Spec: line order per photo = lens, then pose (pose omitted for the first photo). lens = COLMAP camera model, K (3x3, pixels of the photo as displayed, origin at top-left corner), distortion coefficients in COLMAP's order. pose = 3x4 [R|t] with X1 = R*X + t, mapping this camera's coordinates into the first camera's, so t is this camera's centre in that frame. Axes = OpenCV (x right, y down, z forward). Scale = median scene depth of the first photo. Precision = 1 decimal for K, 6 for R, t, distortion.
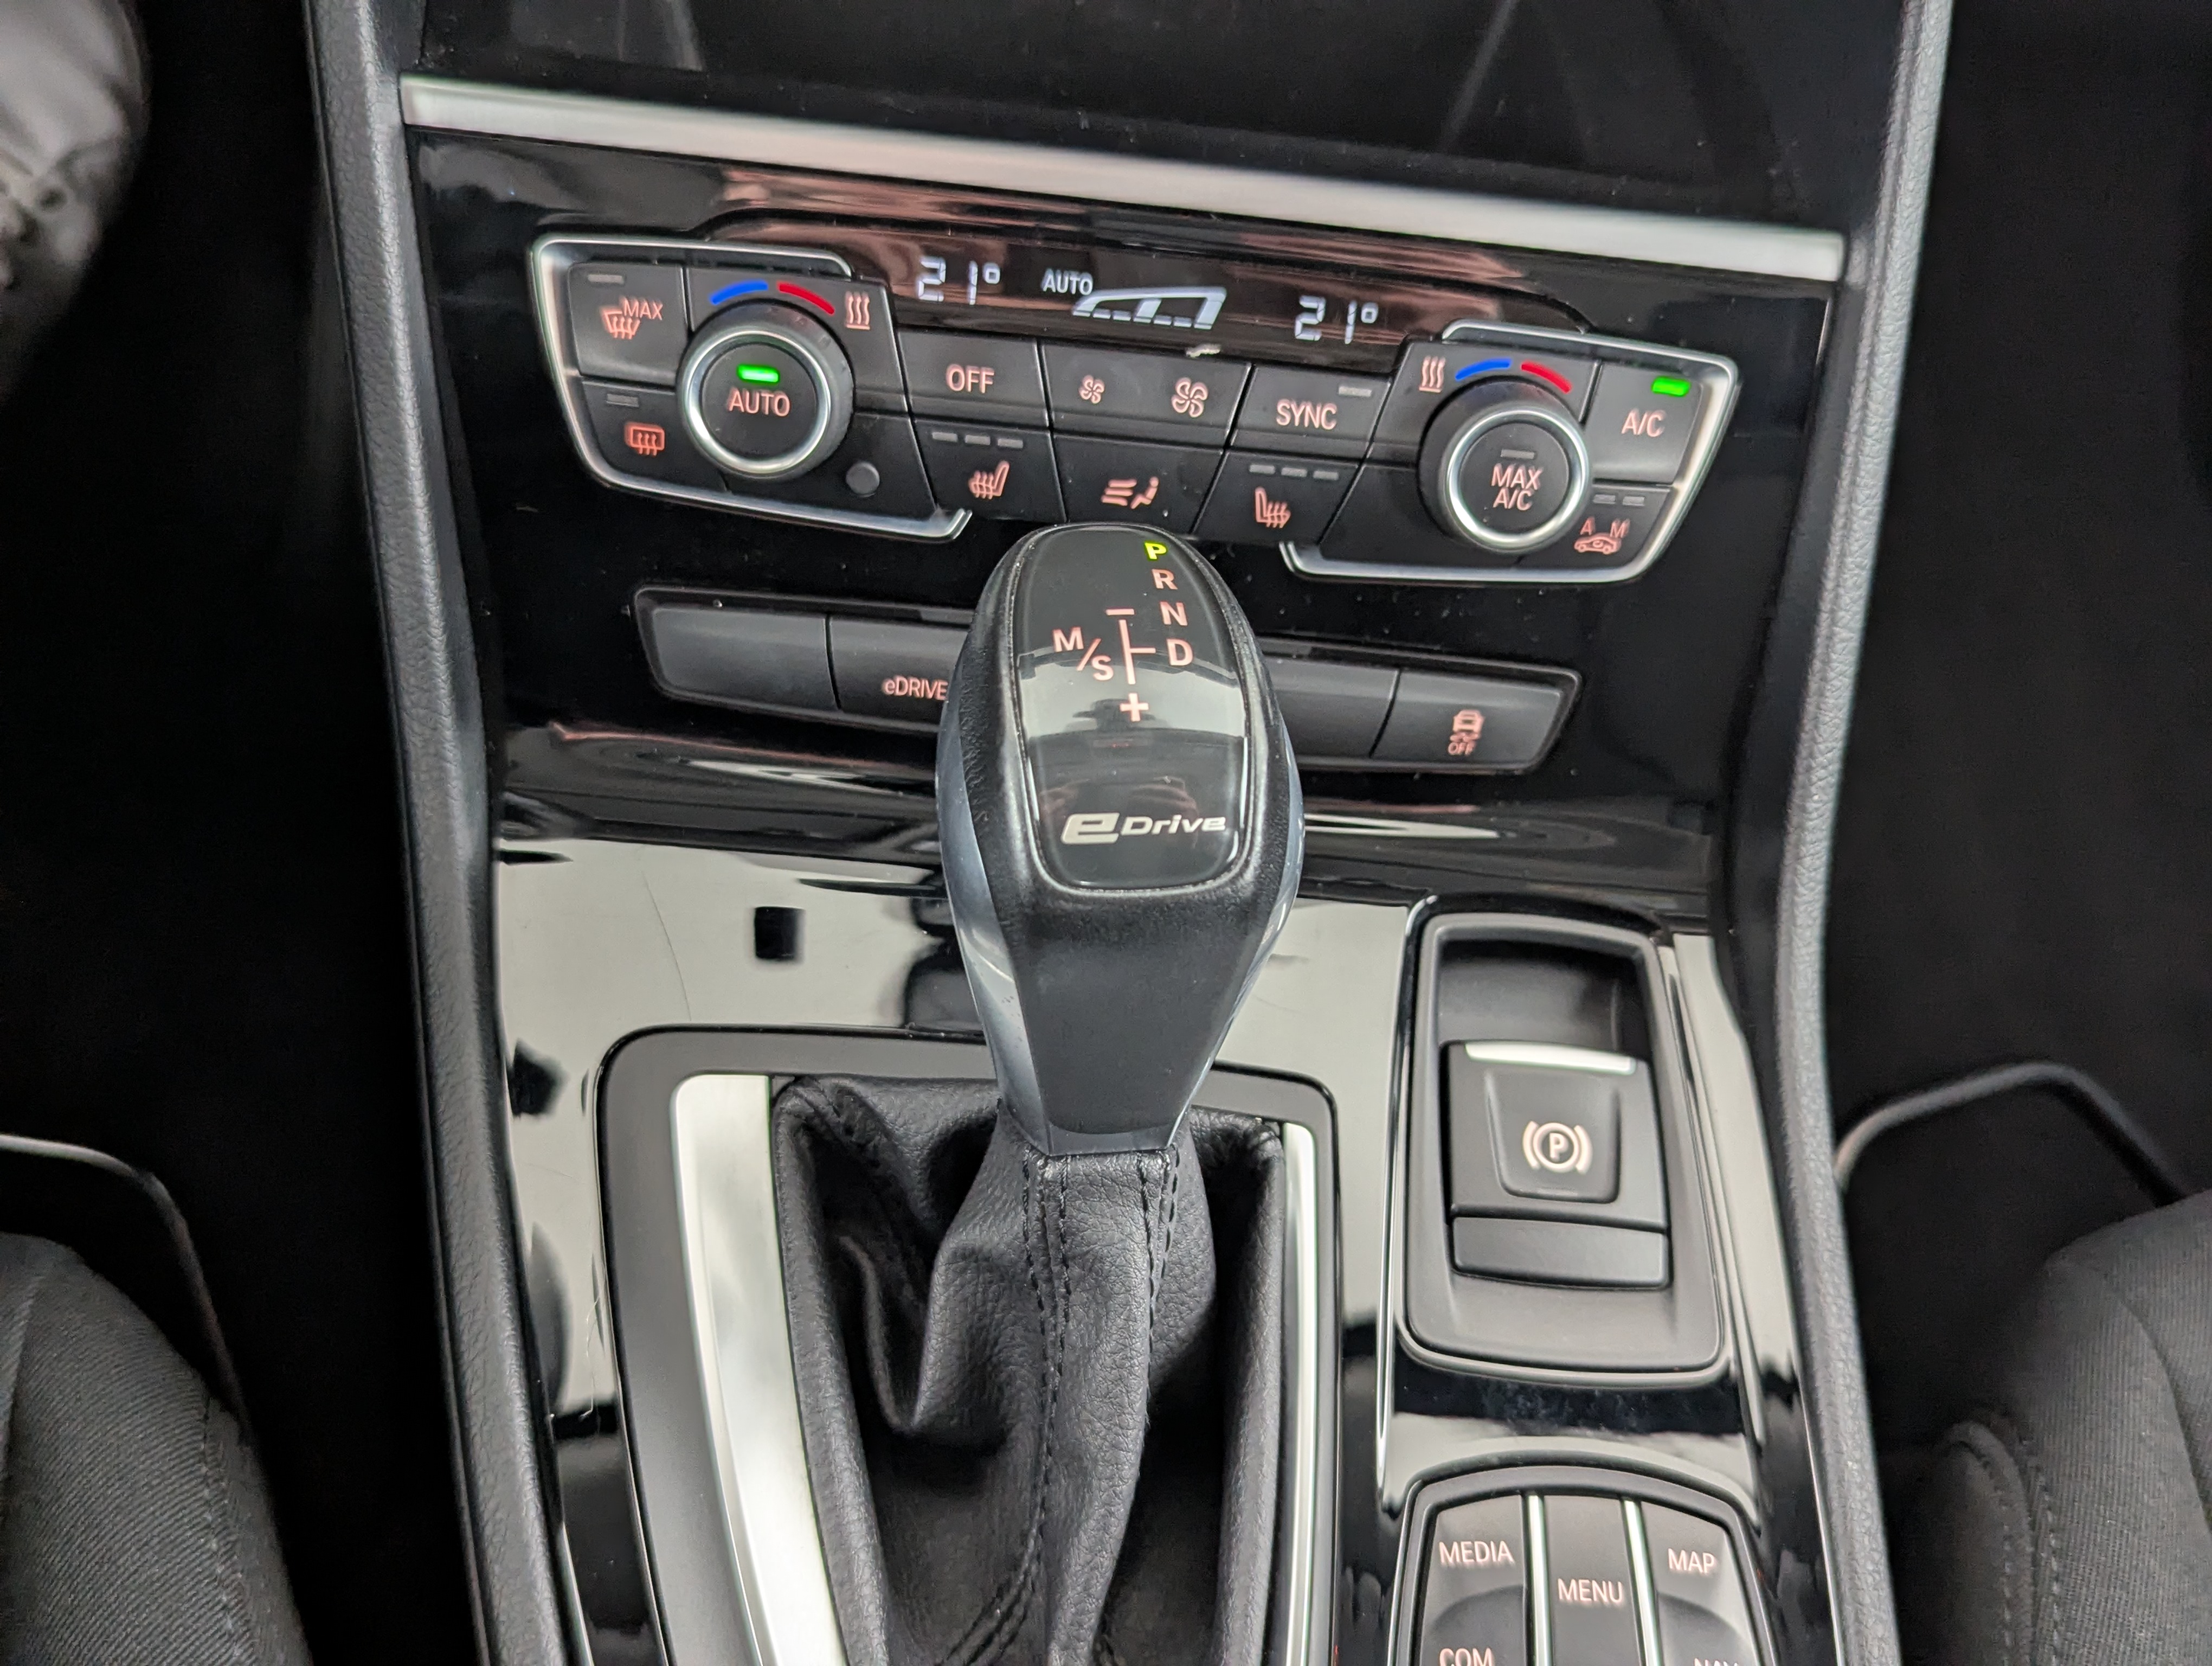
lens RADIAL K [[2136.6, 0, 1109.2], [0, 2136.6, 818.3], [0, 0, 1]] dist [0.007057, 0.000000]
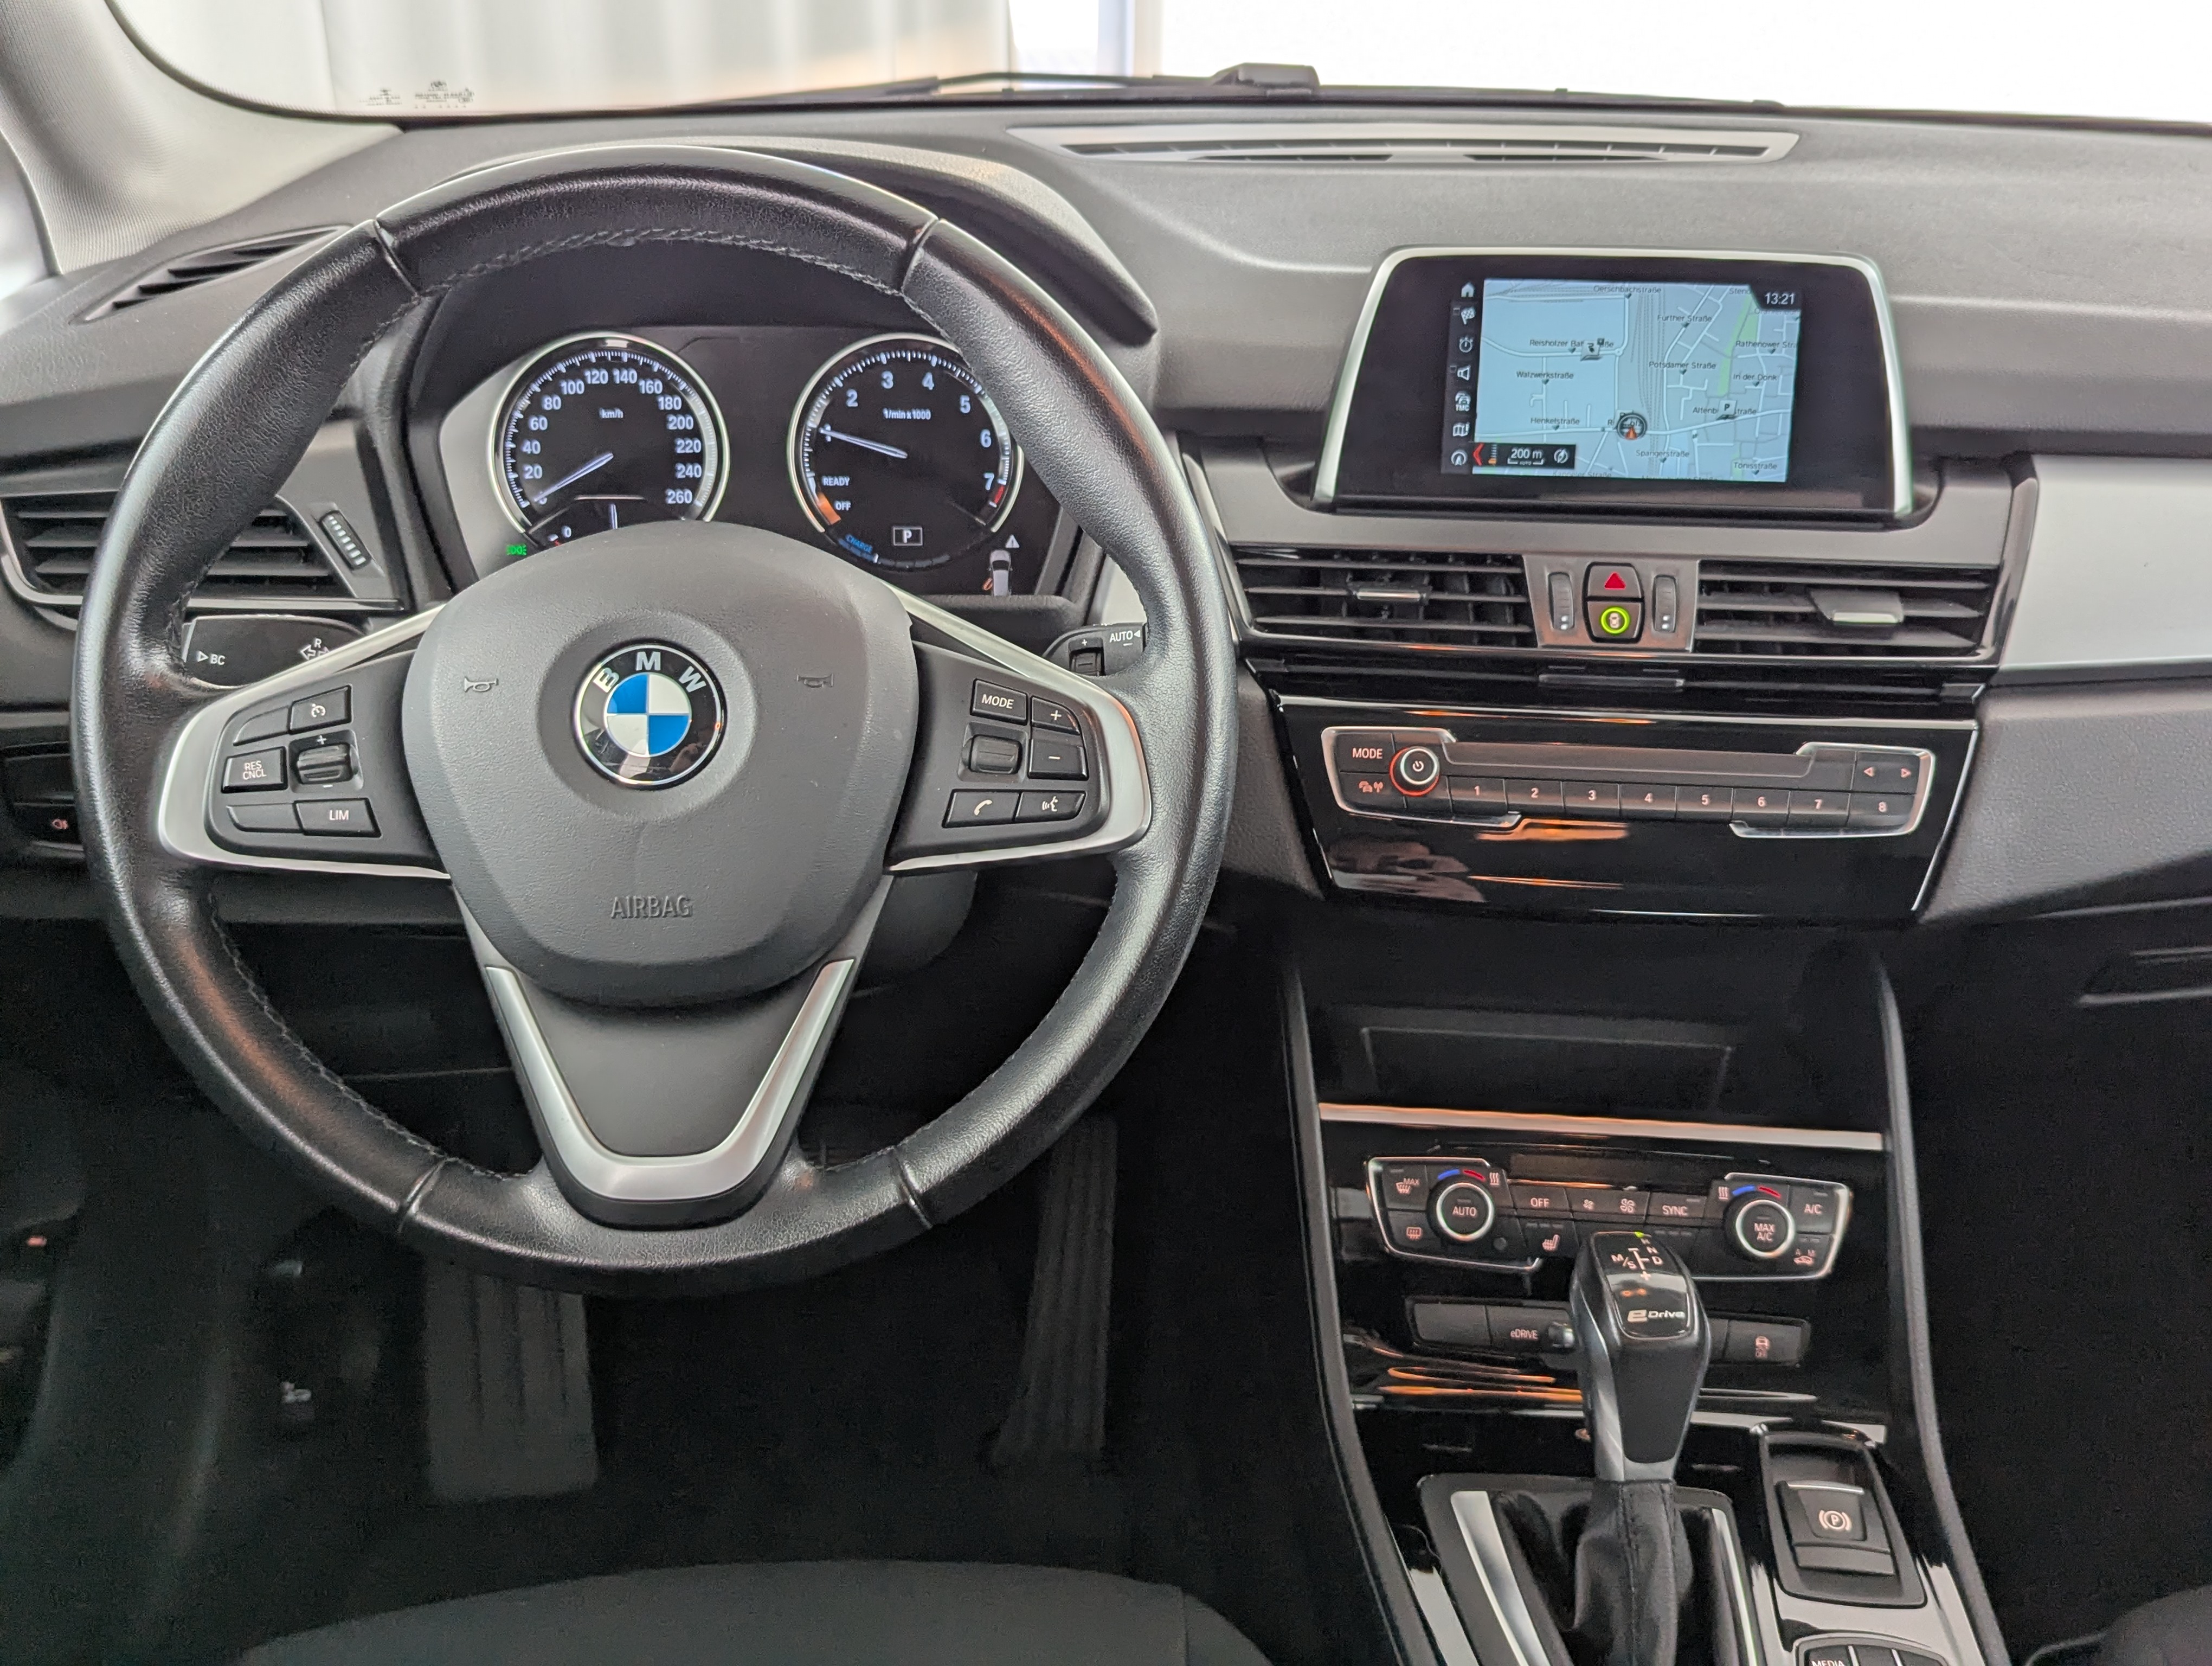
lens RADIAL K [[2136.6, 0, 1115.5], [0, 2136.6, 818.1], [0, 0, 1]] dist [0.007057, 0.000000]
pose [[0.994790, -0.070309, -0.073825, -0.336675], [0.024855, 0.869550, -0.493219, 0.619122], [0.098872, 0.488814, 0.866767, -1.435385]]
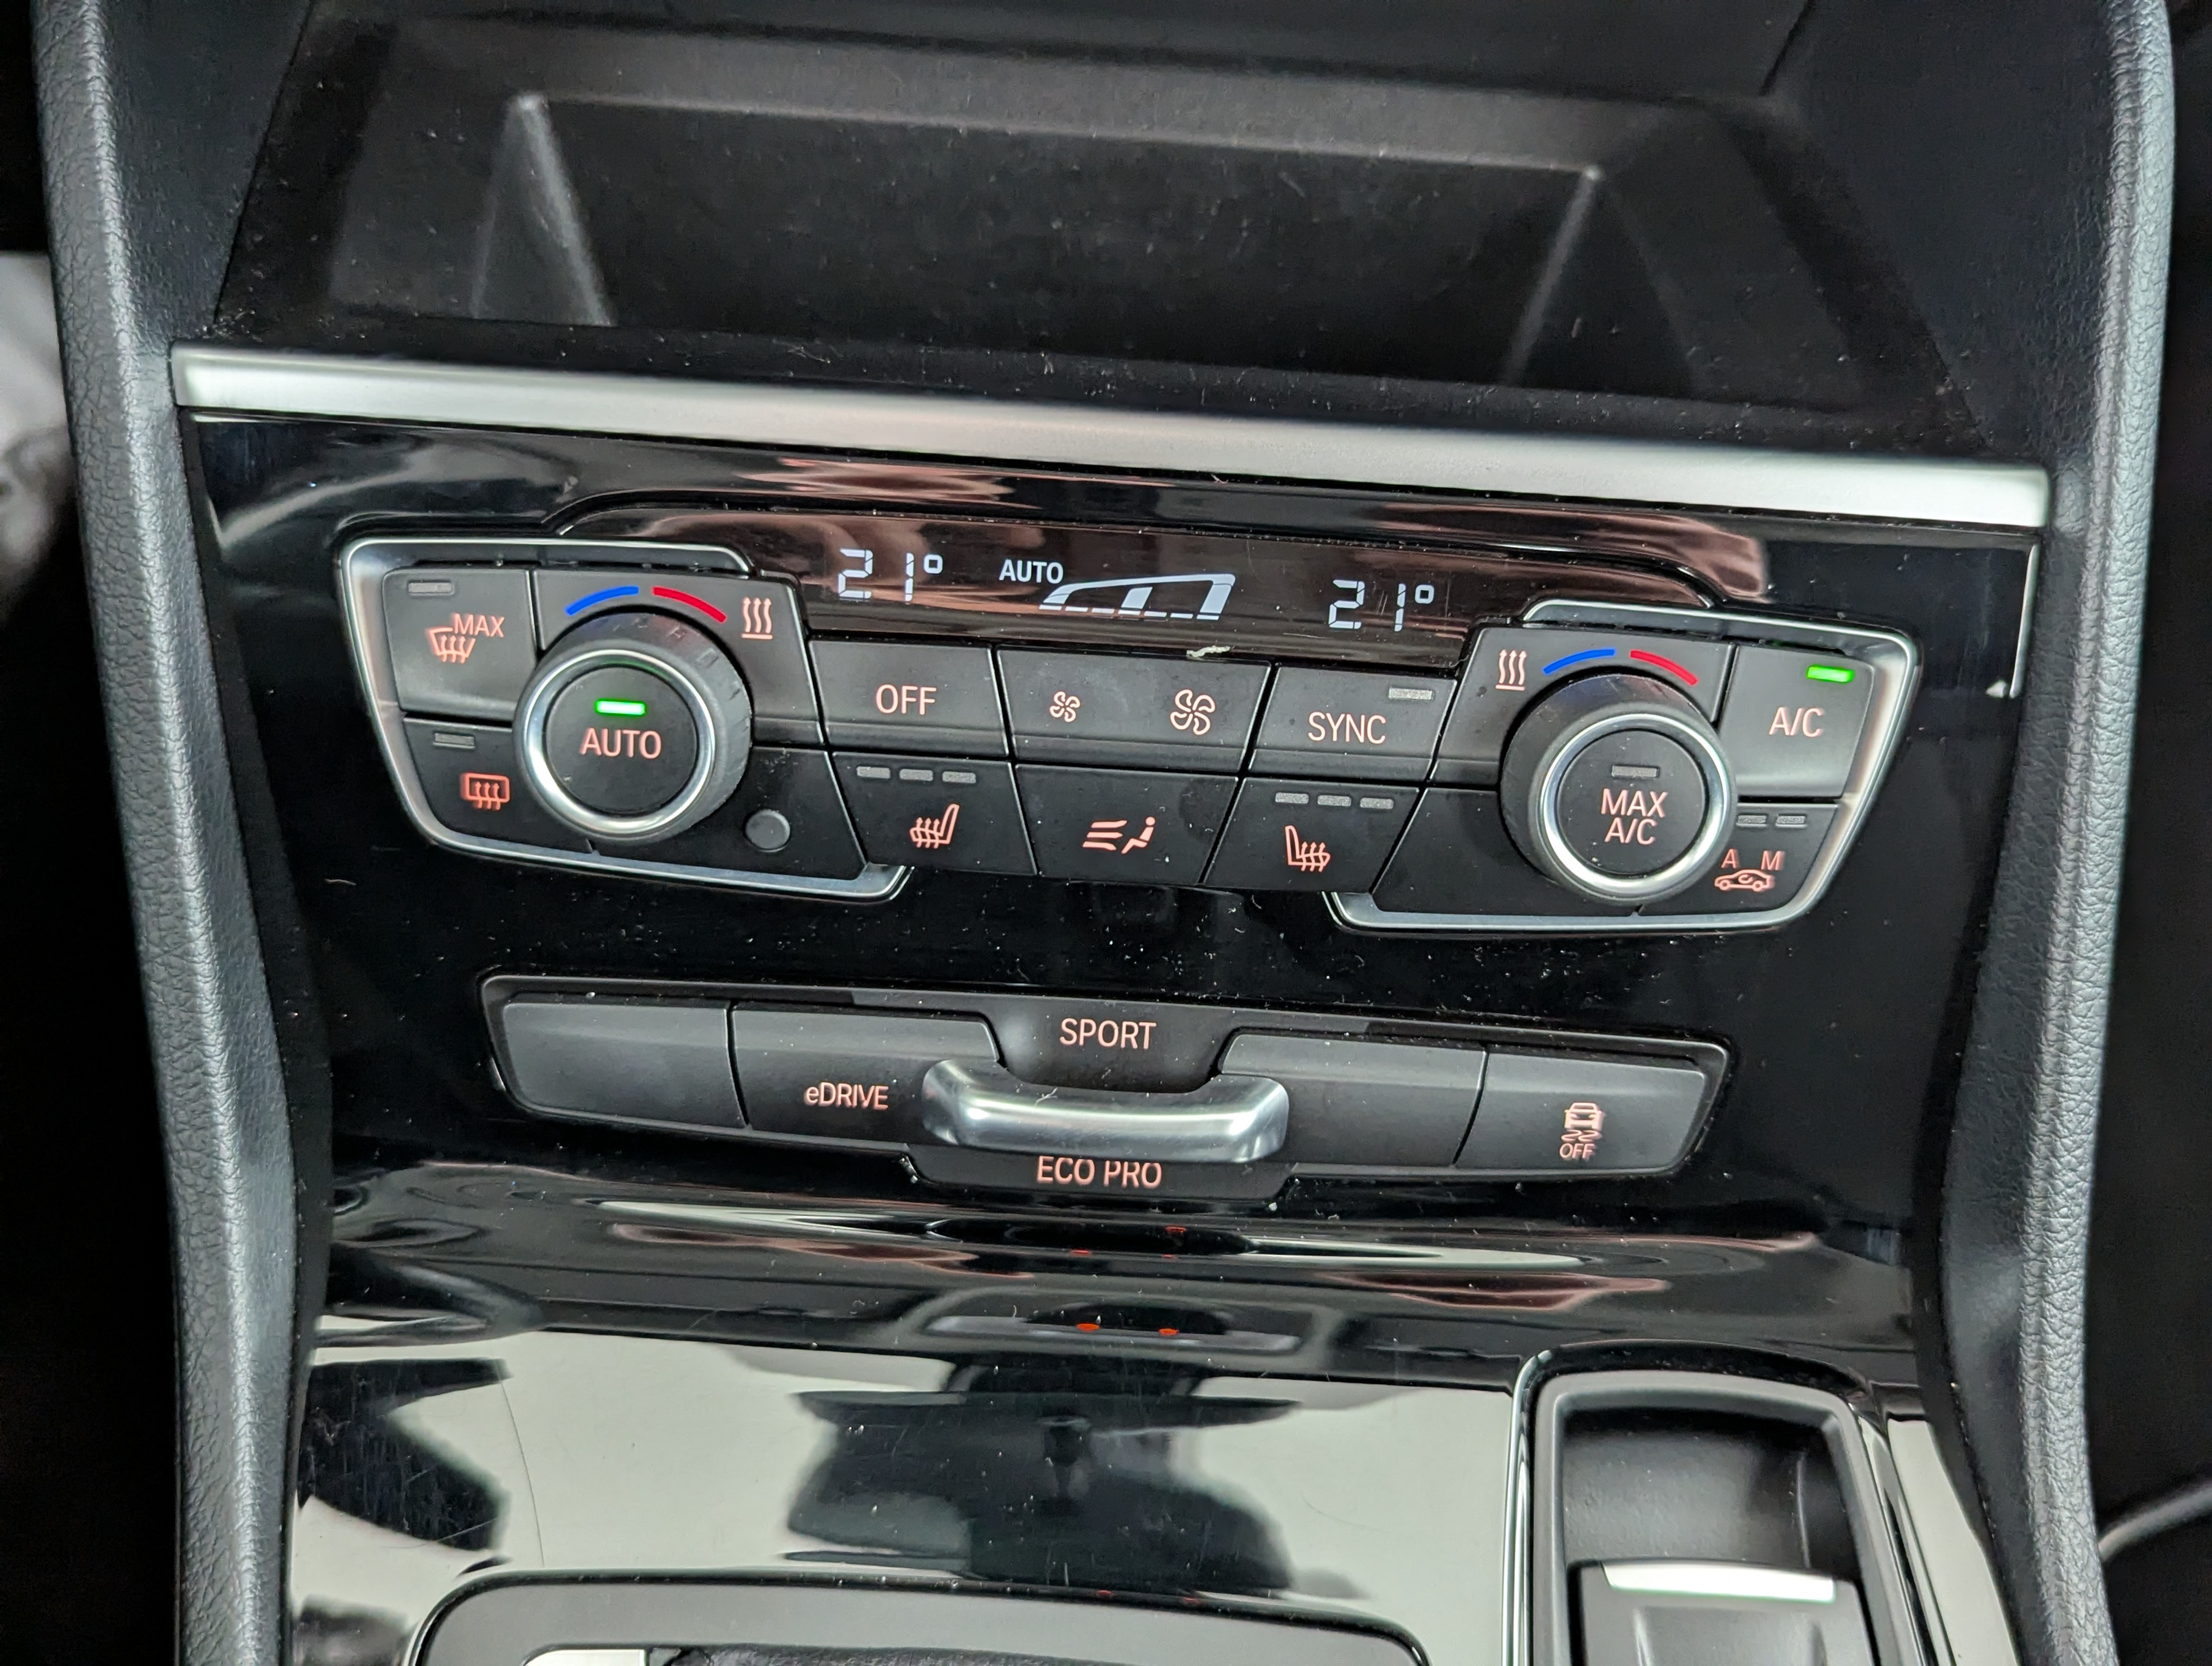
lens RADIAL K [[2136.6, 0, 1063.6], [0, 2136.6, 802.7], [0, 0, 1]] dist [0.007057, 0.000000]
pose [[0.998045, -0.031296, -0.054103, 0.031175], [0.025031, 0.993299, -0.112831, -0.077798], [0.057272, 0.111257, 0.992140, 0.239359]]
